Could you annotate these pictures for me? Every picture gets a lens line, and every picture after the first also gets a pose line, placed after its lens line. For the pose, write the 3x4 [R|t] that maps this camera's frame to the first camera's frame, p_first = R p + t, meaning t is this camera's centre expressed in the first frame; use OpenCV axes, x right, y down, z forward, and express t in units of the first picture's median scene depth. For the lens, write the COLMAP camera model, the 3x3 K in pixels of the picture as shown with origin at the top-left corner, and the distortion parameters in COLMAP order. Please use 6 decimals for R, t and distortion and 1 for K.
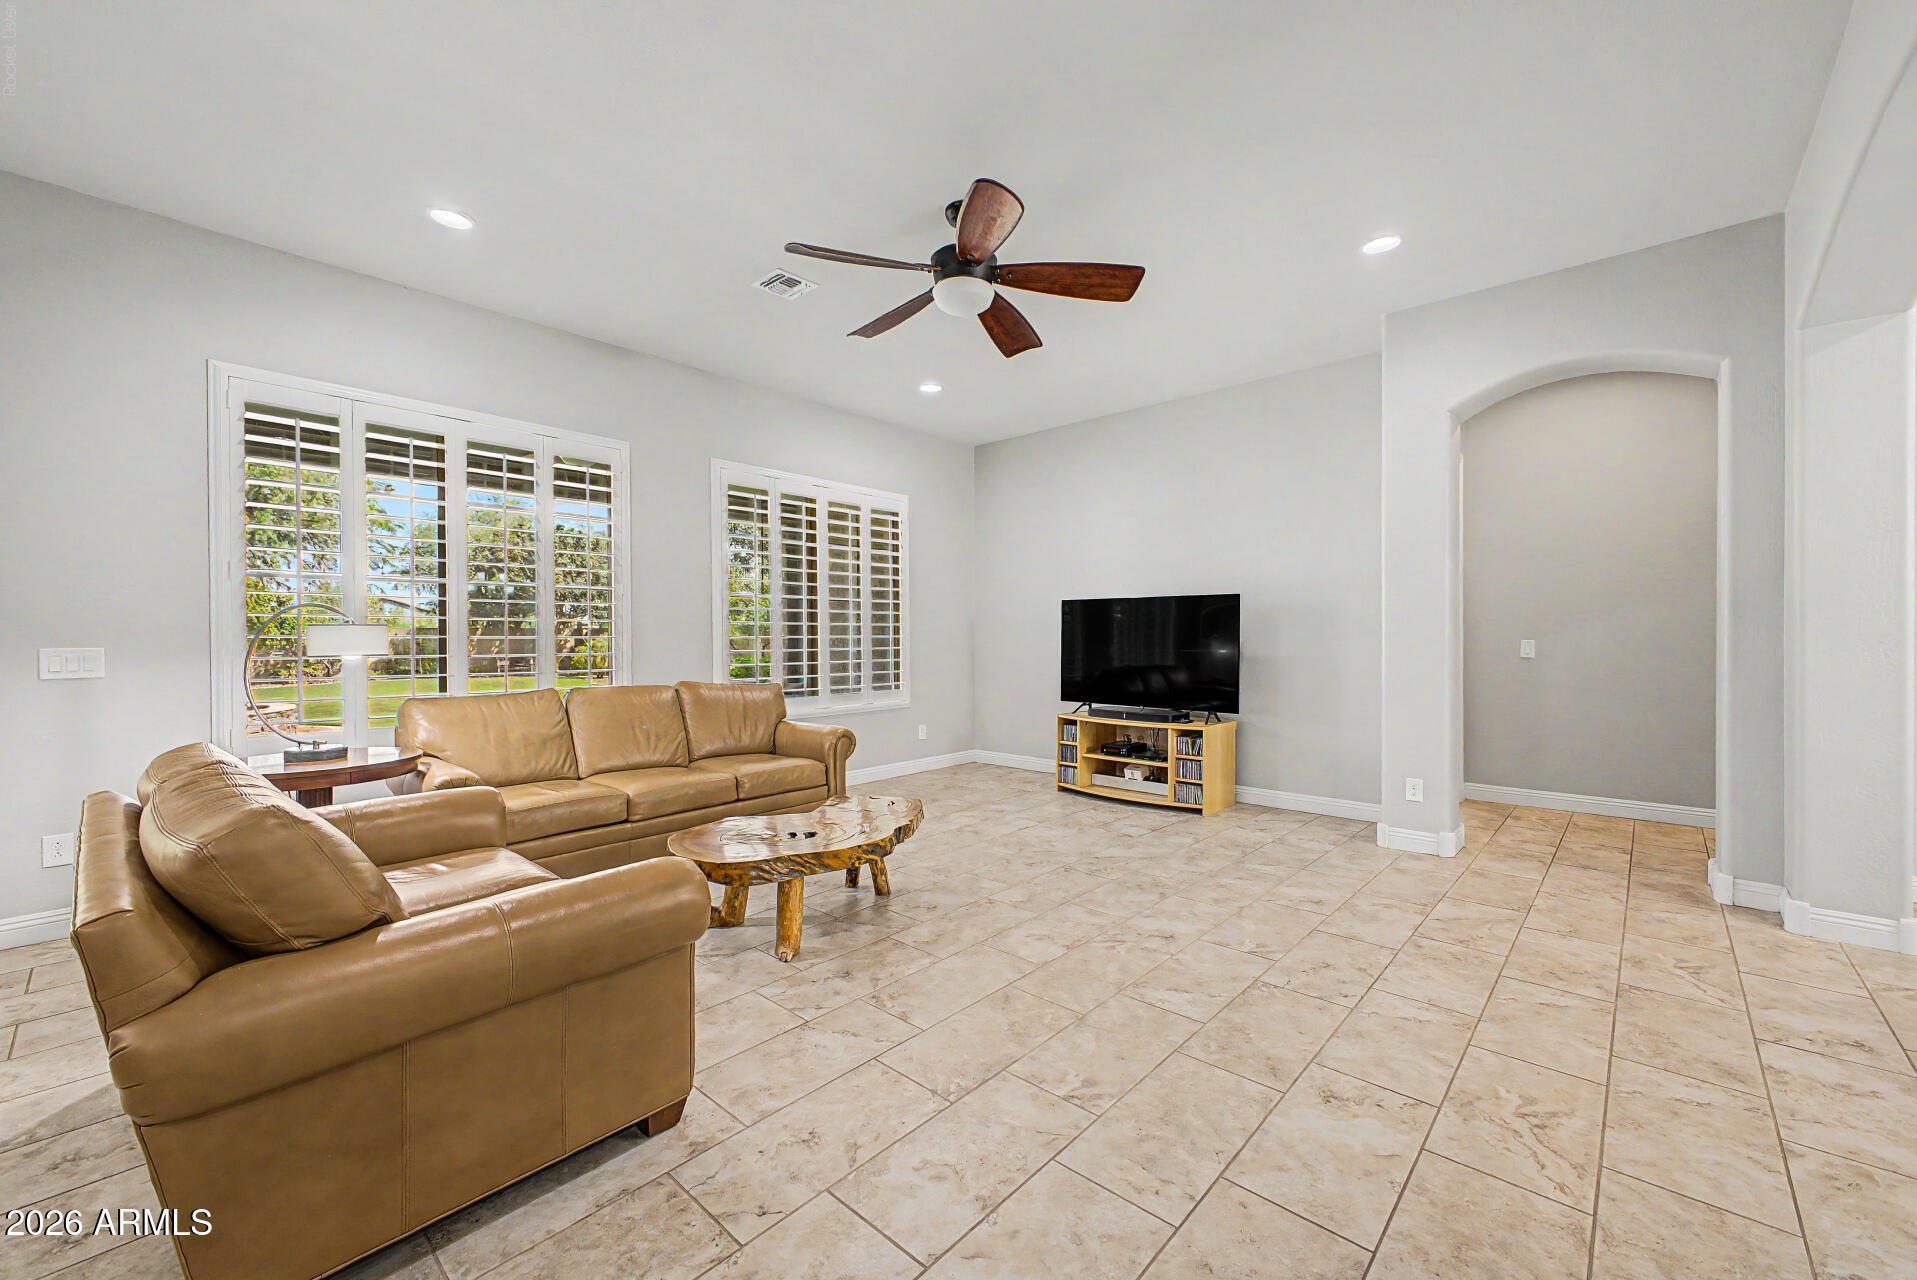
lens RADIAL K [[762.2, 0, 963.7], [0, 762.2, 633.2], [0, 0, 1]] dist [0.012005, -0.000443]
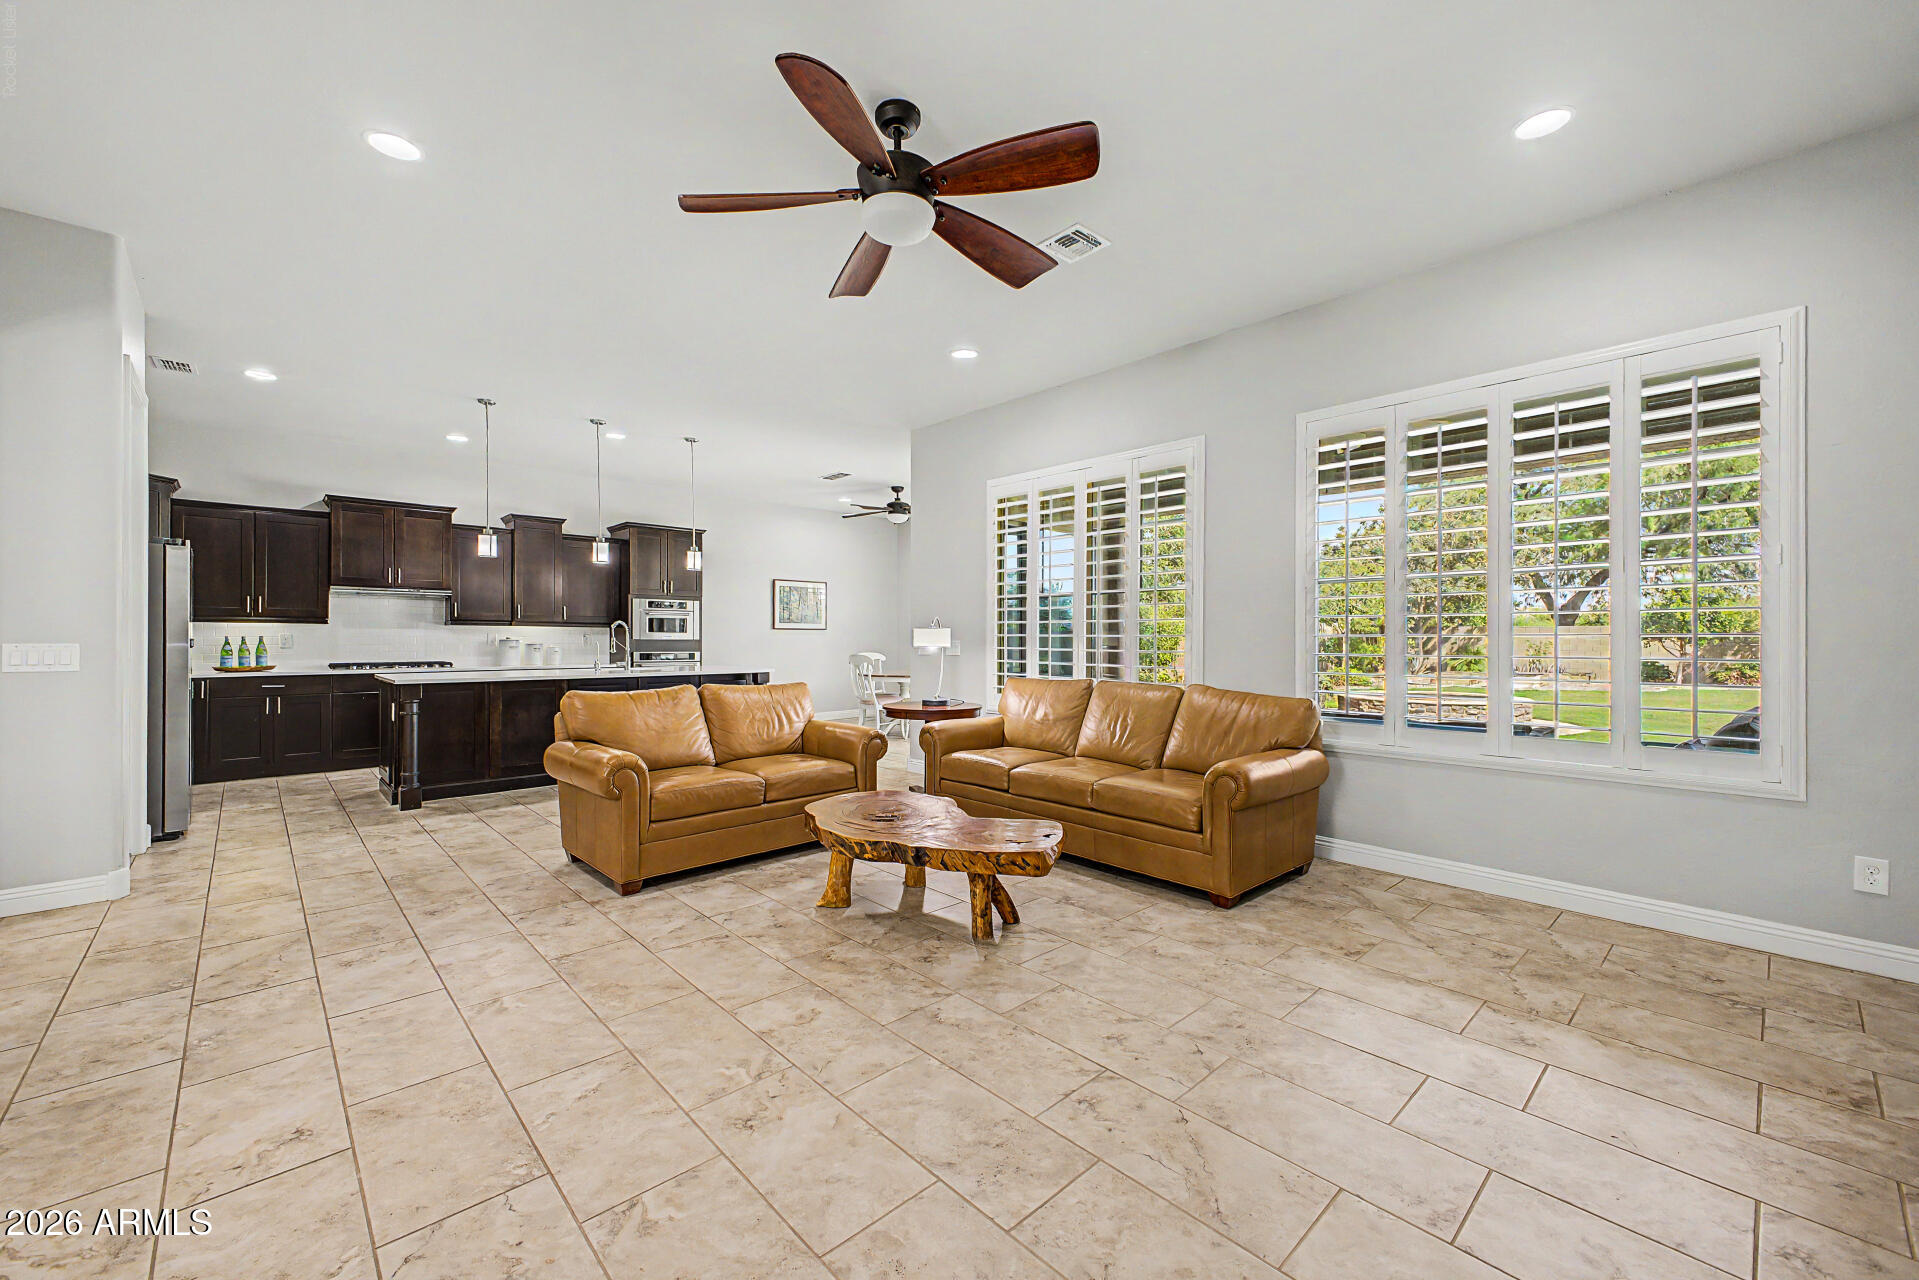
lens RADIAL K [[763.0, 0, 964.7], [0, 763.0, 633.2], [0, 0, 1]] dist [0.012005, -0.000443]
pose [[-0.083421, 0.004374, -0.996505, 0.928997], [0.002457, 0.999988, 0.004183, -0.004373], [0.996511, -0.002099, -0.083431, 1.305424]]
